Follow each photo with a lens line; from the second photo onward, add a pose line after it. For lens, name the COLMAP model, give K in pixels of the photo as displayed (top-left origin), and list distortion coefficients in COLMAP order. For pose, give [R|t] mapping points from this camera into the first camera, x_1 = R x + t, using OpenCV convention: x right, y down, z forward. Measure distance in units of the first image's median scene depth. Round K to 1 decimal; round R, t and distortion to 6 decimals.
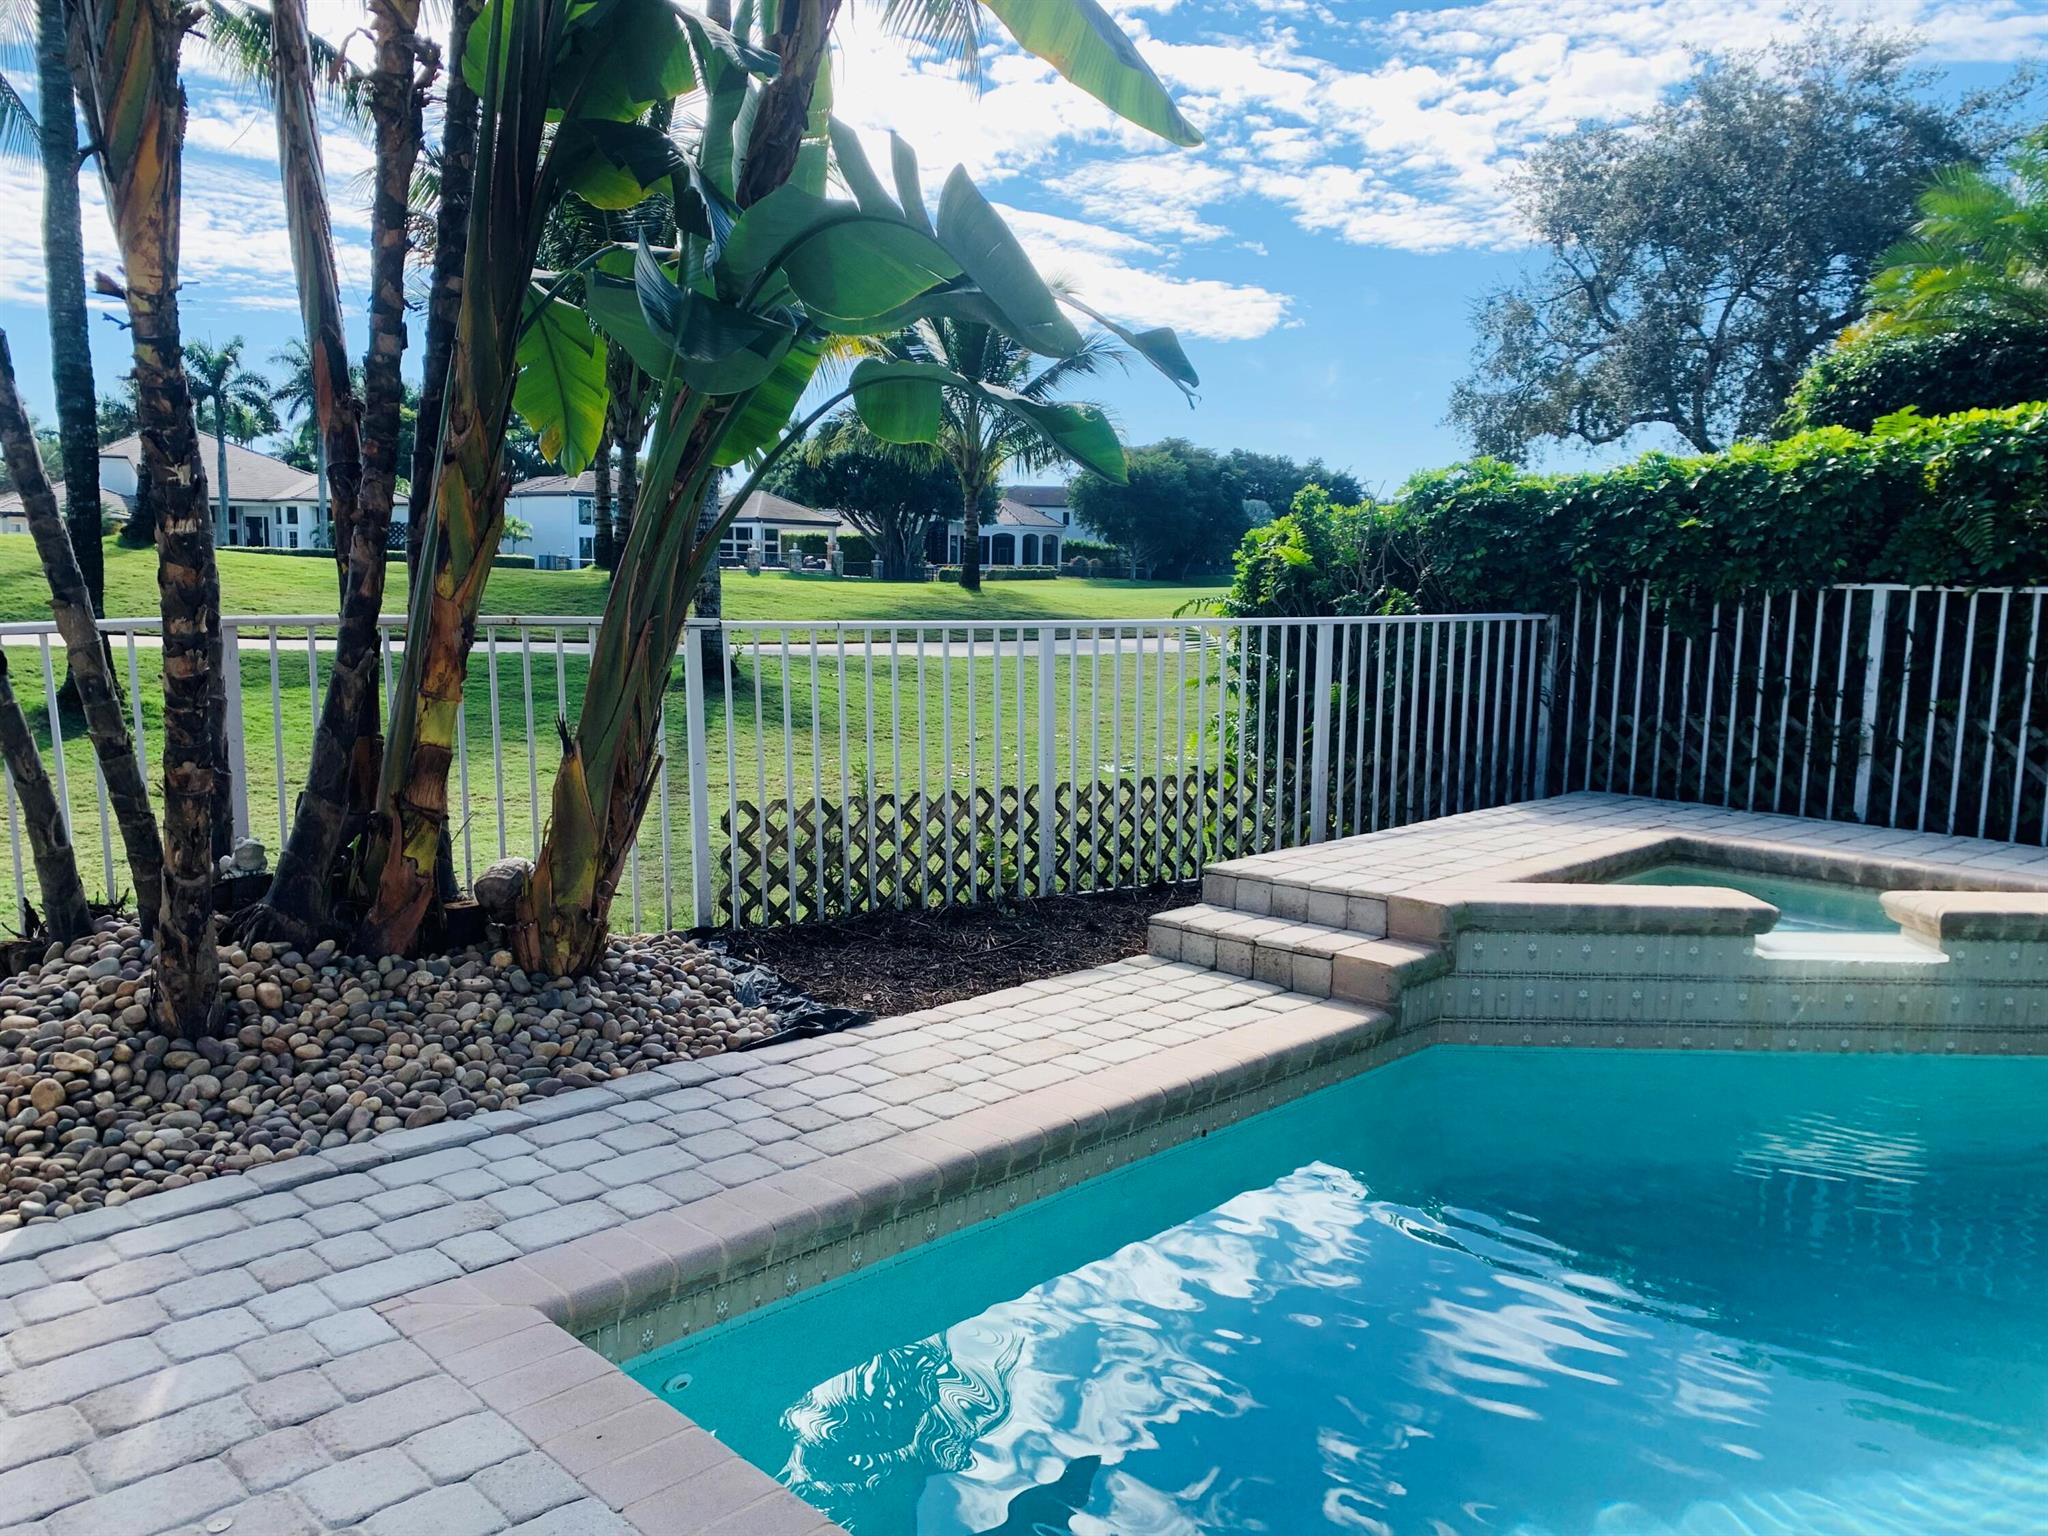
lens RADIAL K [[1548.2, 0, 1024.2], [0, 1548.2, 786.4], [0, 0, 1]] dist [0.022198, -0.015247]
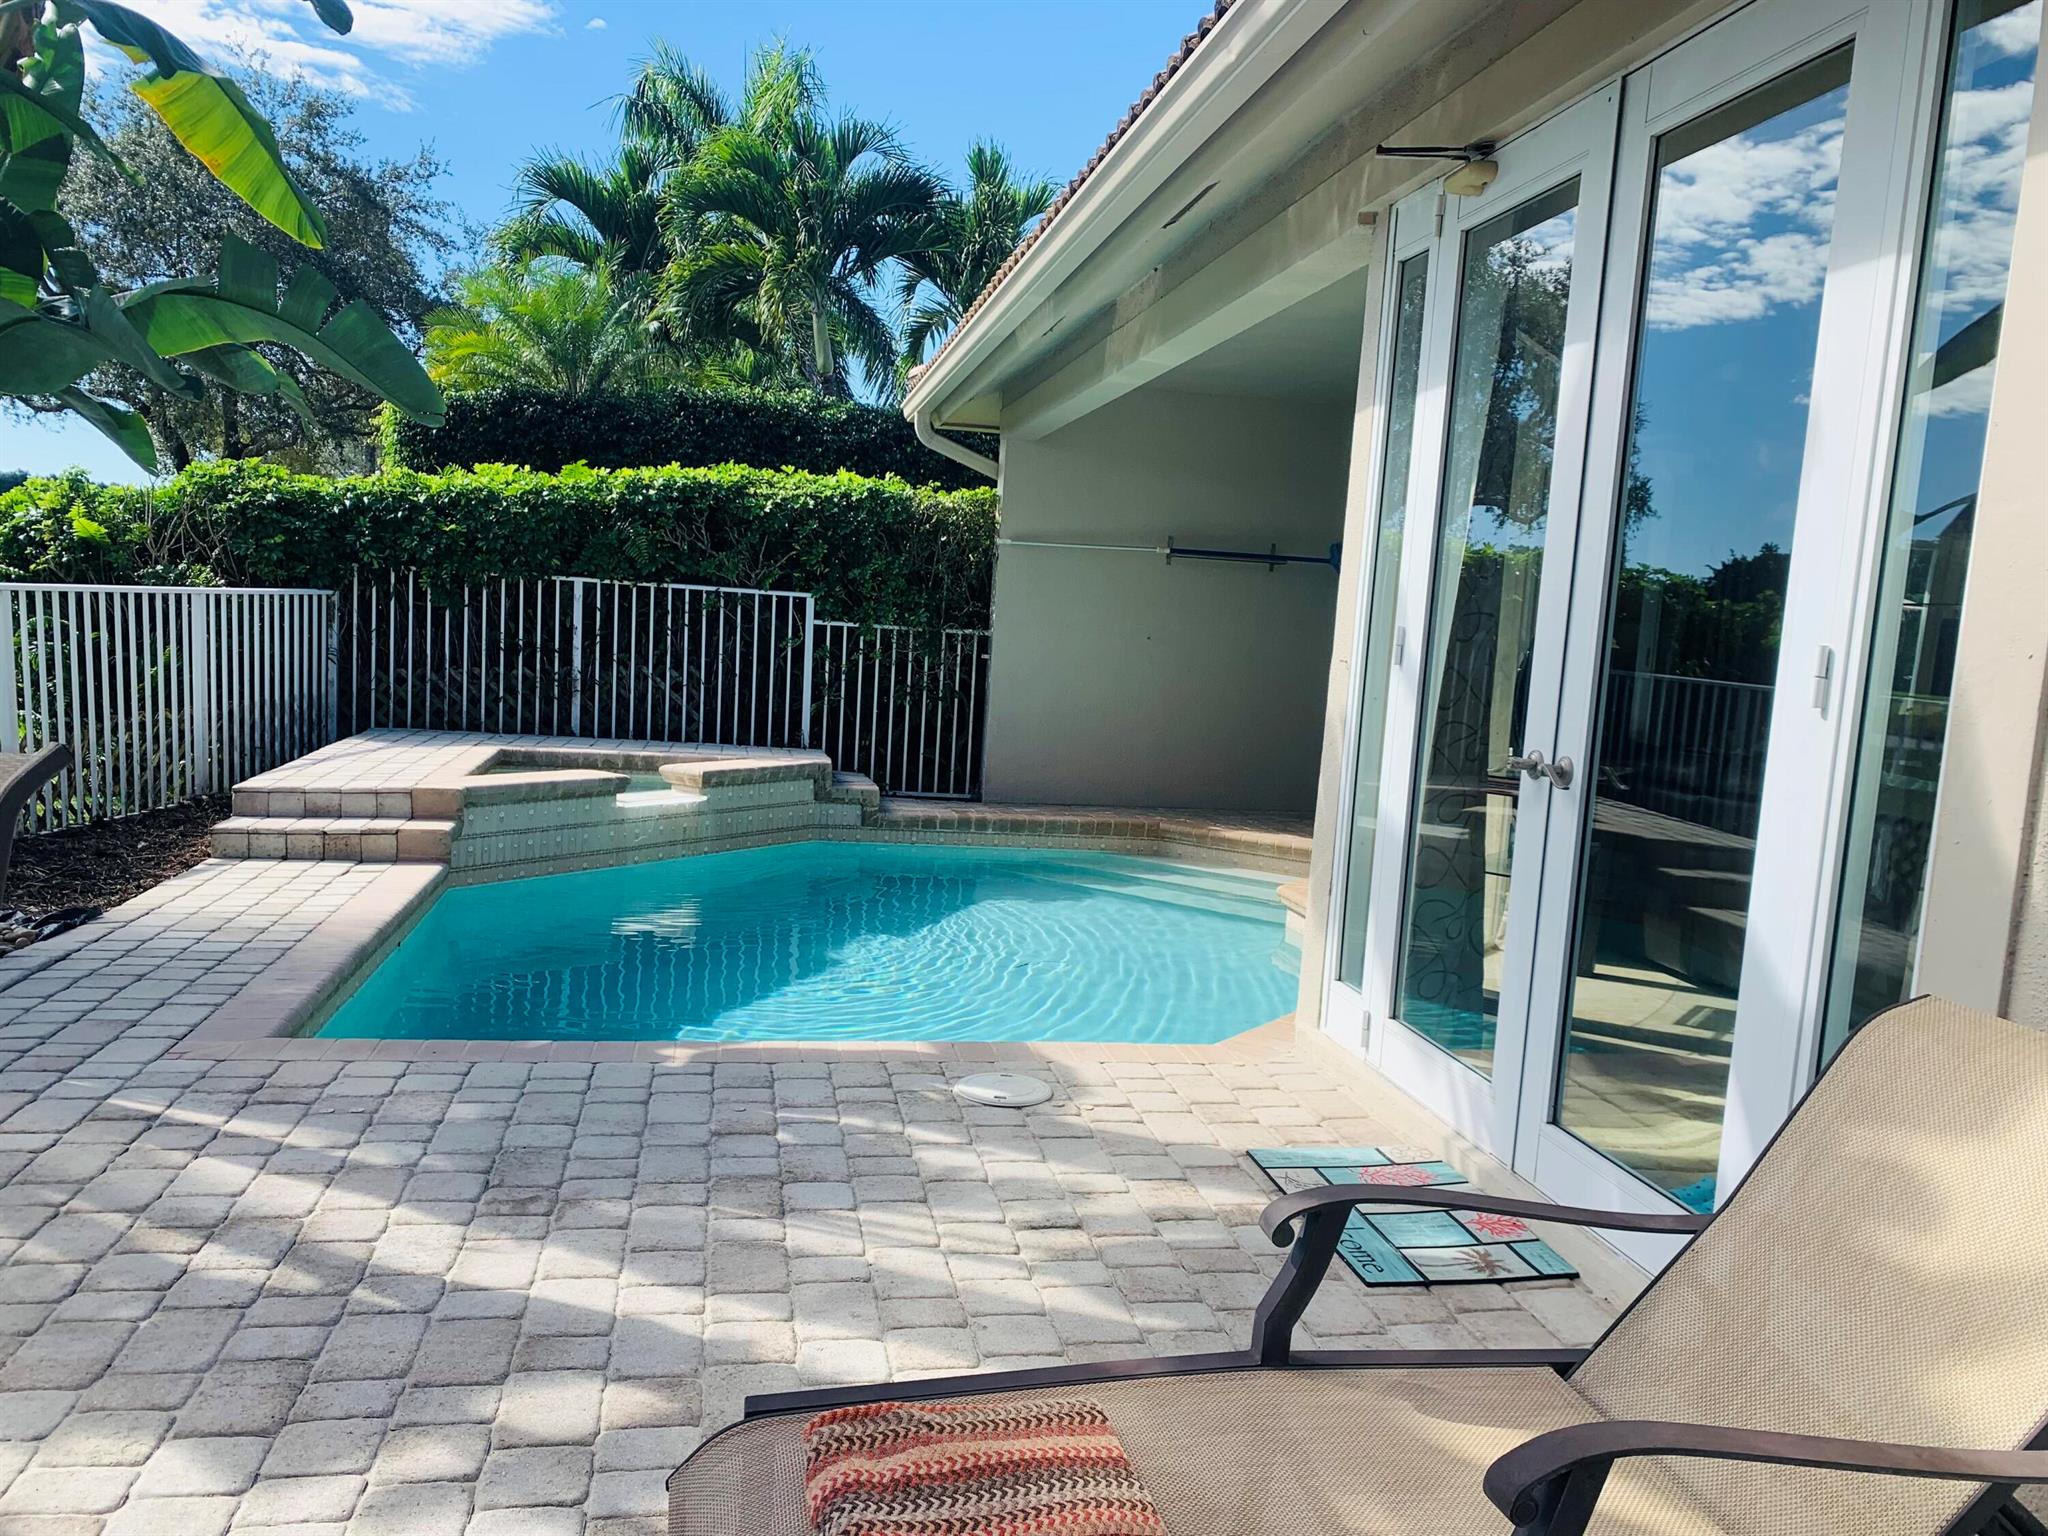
lens RADIAL K [[1548.2, 0, 1023.3], [0, 1548.2, 771.8], [0, 0, 1]] dist [0.022198, -0.015247]
pose [[0.554812, -0.069291, 0.829085, -0.486750], [0.066151, 0.997045, 0.039061, 0.028475], [-0.829342, 0.033173, 0.557756, -0.195785]]
